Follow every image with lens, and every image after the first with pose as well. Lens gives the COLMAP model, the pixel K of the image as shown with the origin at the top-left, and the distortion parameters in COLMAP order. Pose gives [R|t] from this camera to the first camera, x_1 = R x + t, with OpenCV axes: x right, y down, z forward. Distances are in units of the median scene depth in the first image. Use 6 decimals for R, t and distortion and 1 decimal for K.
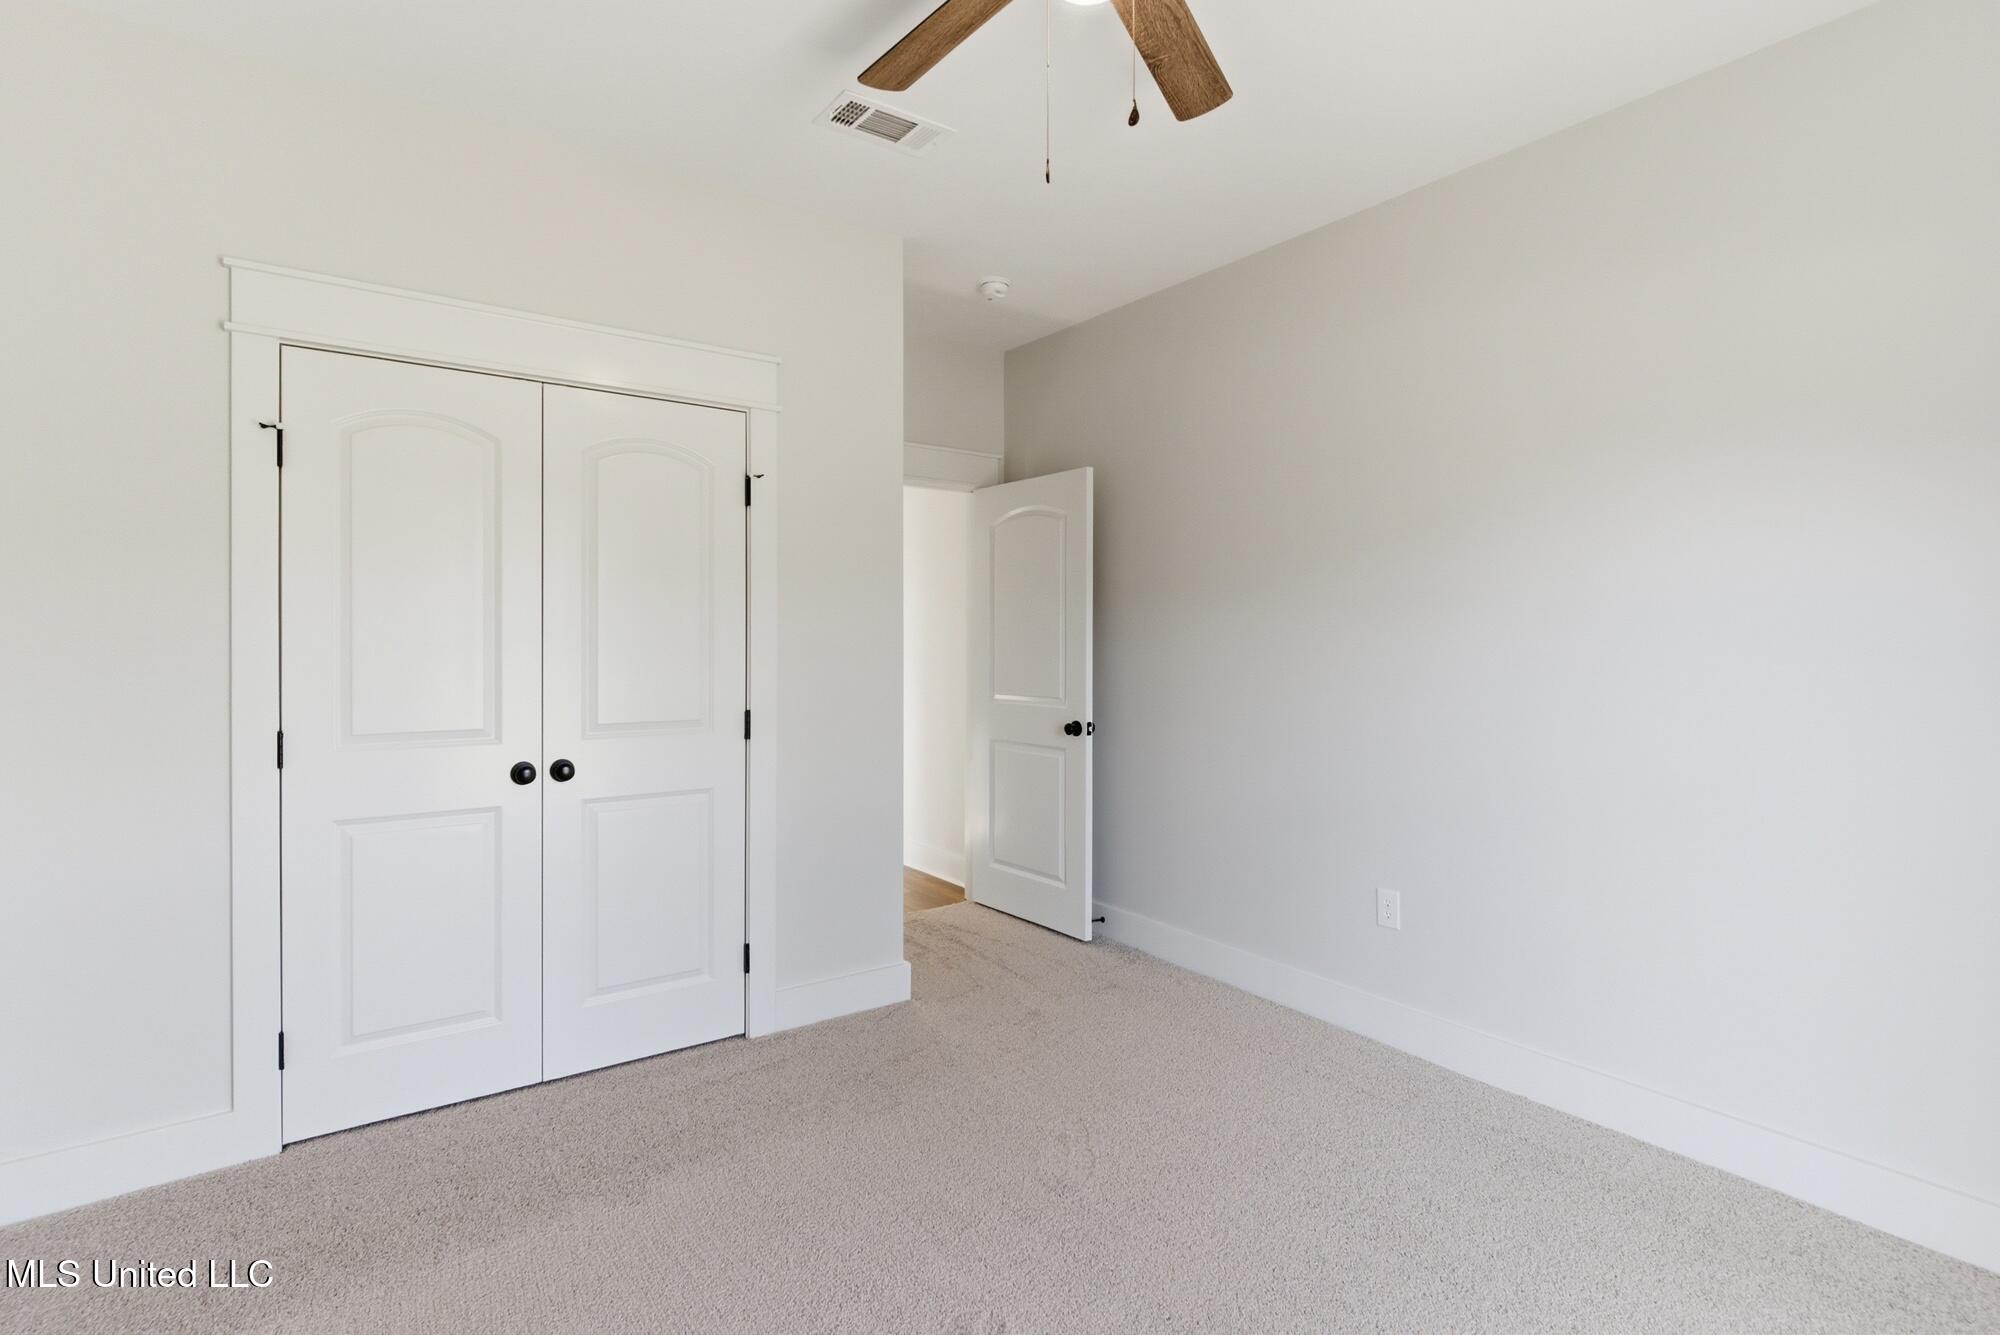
lens RADIAL K [[960.0, 0, 1002.1], [0, 960.0, 669.2], [0, 0, 1]] dist [0.000216, -0.000498]
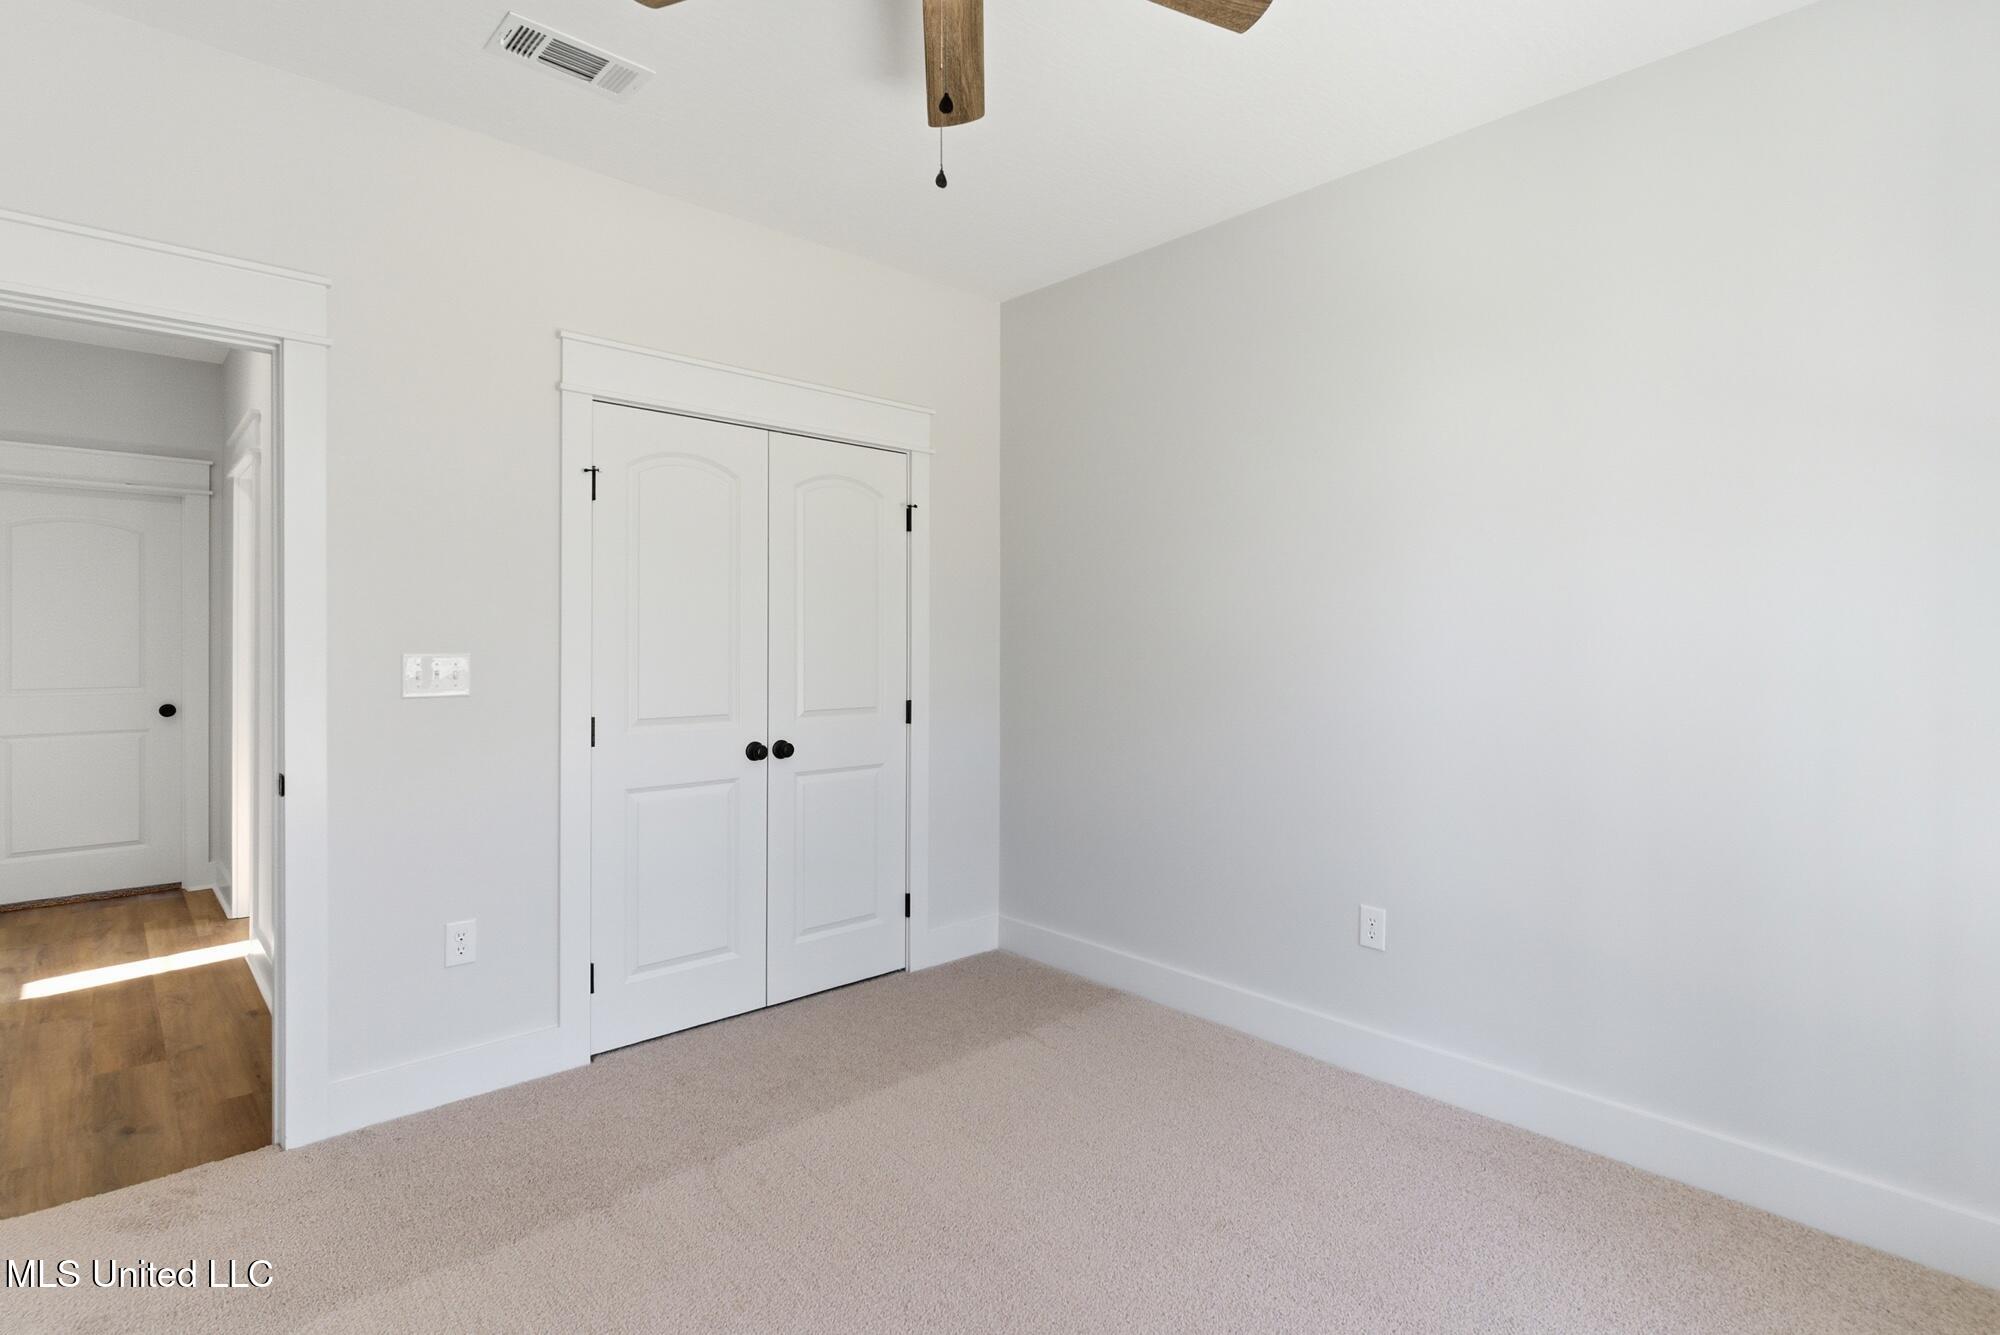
lens RADIAL K [[960.0, 0, 996.7], [0, 960.0, 656.7], [0, 0, 1]] dist [0.000216, -0.000498]
pose [[0.992572, 0.001321, 0.121651, -0.307610], [0.000219, 0.999920, -0.012642, 0.004142], [-0.121658, 0.012574, 0.992492, -0.219792]]
